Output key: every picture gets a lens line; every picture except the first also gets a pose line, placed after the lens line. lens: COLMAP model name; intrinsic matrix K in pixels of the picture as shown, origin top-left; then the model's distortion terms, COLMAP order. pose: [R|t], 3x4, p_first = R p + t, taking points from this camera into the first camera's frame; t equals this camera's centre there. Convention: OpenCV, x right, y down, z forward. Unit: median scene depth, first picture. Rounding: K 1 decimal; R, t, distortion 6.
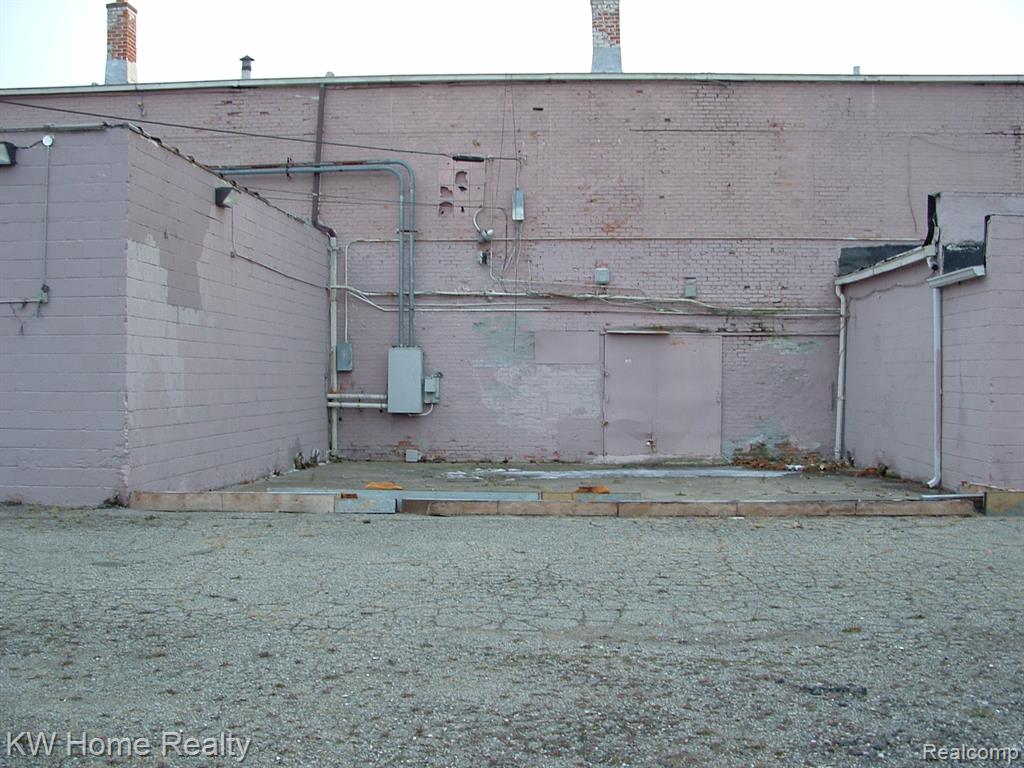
lens RADIAL K [[1216.9, 0, 510.7], [0, 1216.9, 406.0], [0, 0, 1]] dist [-0.254897, 0.310959]
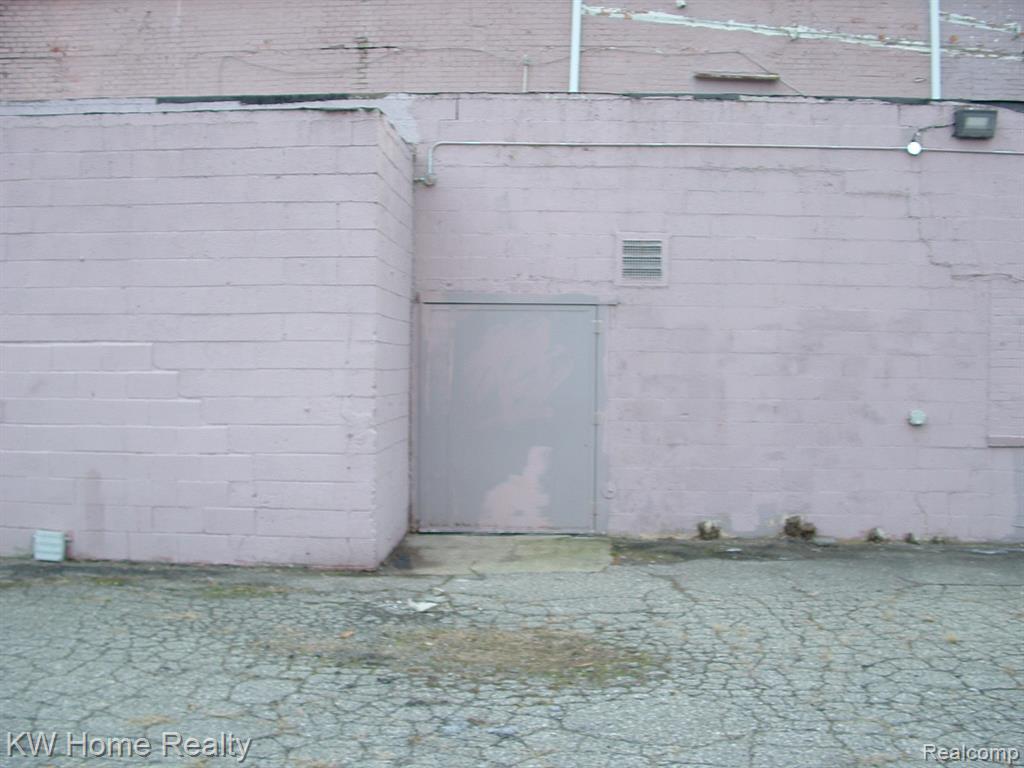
lens RADIAL K [[1216.9, 0, 510.7], [0, 1216.9, 406.0], [0, 0, 1]] dist [-0.254897, 0.310959]
pose [[0.999927, 0.006847, 0.009952, 0.511680], [-0.006916, 0.999952, 0.006979, -0.006645], [-0.009904, -0.007047, 0.999926, 0.218277]]
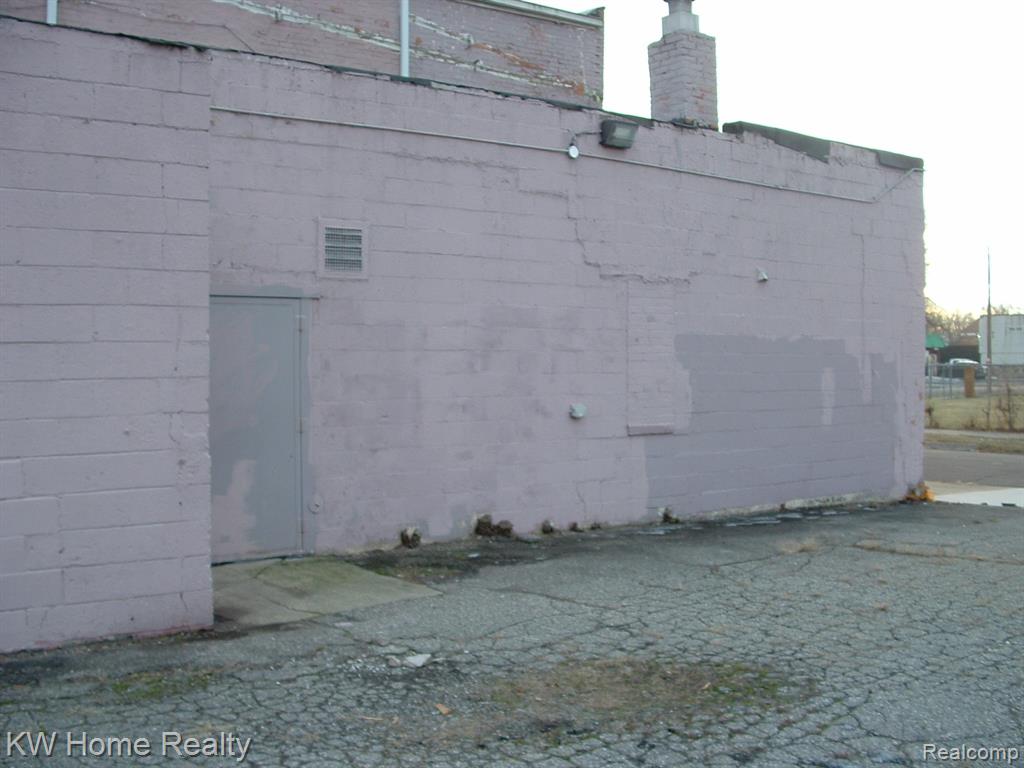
lens RADIAL K [[1216.9, 0, 510.7], [0, 1216.9, 406.0], [0, 0, 1]] dist [-0.254897, 0.310959]
pose [[0.752867, -0.028240, 0.657567, 0.325657], [0.018305, 0.999591, 0.021970, -0.013453], [-0.657918, -0.004504, 0.753076, 0.327945]]
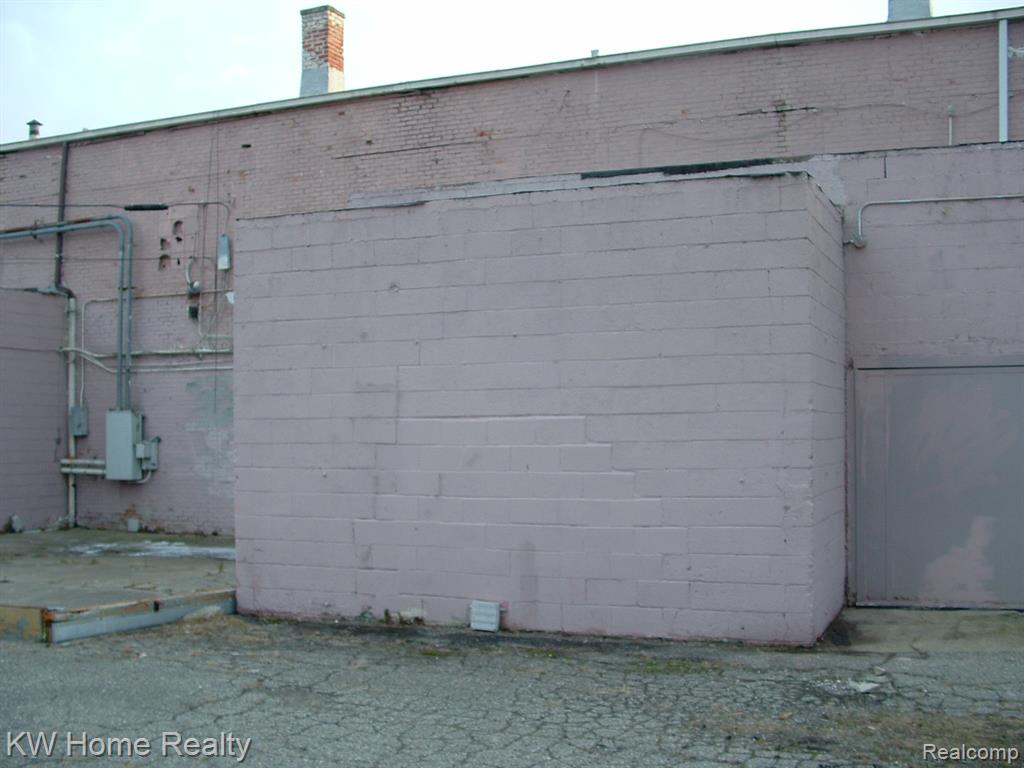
lens RADIAL K [[1216.9, 0, 510.7], [0, 1216.9, 406.0], [0, 0, 1]] dist [-0.254897, 0.310959]
pose [[0.943568, -0.016524, -0.330767, 0.507305], [0.001265, 0.998927, -0.046293, -0.008573], [0.331177, 0.043262, 0.942576, 0.224091]]
